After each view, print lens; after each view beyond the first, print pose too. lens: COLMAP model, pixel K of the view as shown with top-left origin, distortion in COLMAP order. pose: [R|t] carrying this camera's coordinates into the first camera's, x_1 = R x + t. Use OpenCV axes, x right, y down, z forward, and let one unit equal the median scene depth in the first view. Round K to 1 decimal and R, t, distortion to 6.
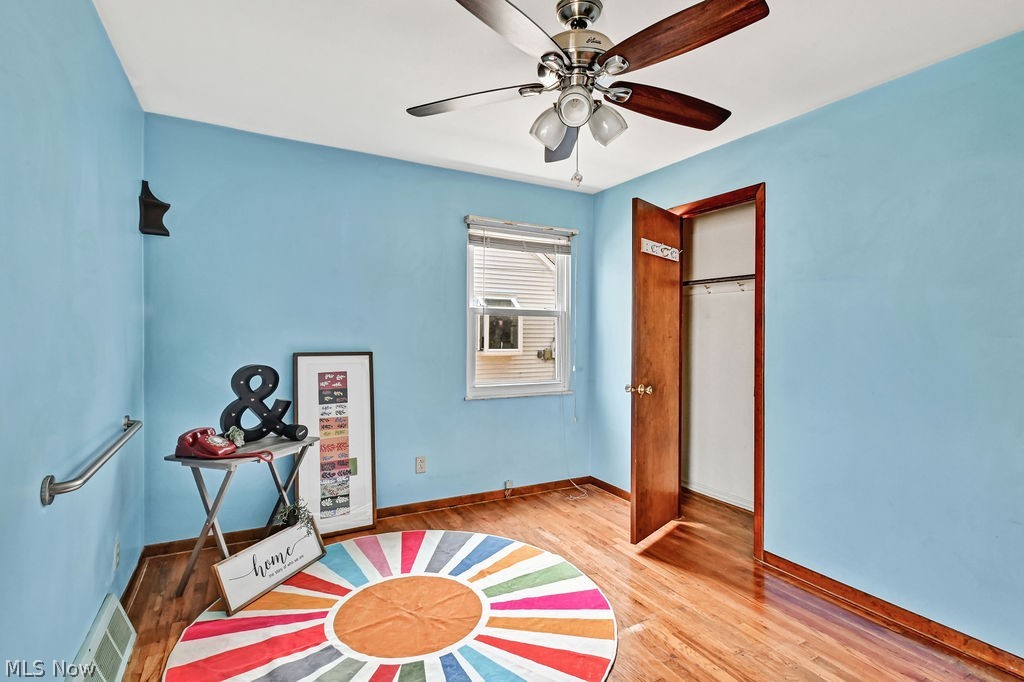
lens RADIAL K [[500.3, 0, 518.9], [0, 500.3, 337.2], [0, 0, 1]] dist [0.003004, -0.001563]
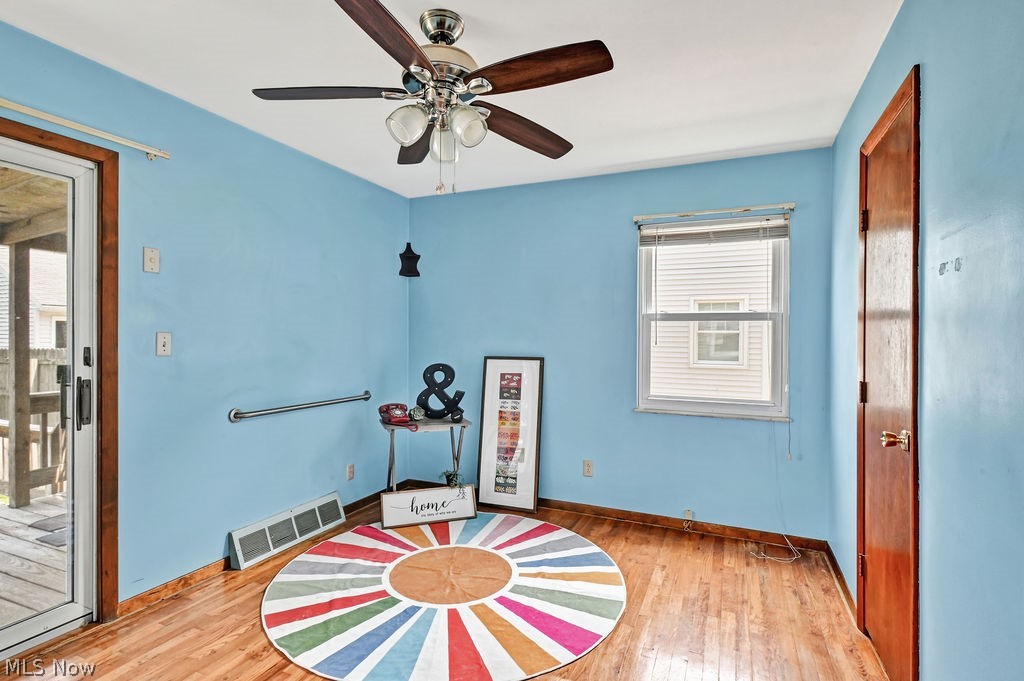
lens RADIAL K [[500.3, 0, 517.1], [0, 500.3, 345.7], [0, 0, 1]] dist [0.003004, -0.001563]
pose [[0.608095, 0.004104, -0.793854, 0.604878], [-0.009763, 0.999950, -0.002310, 0.006241], [0.793805, 0.009155, 0.608104, 0.289239]]
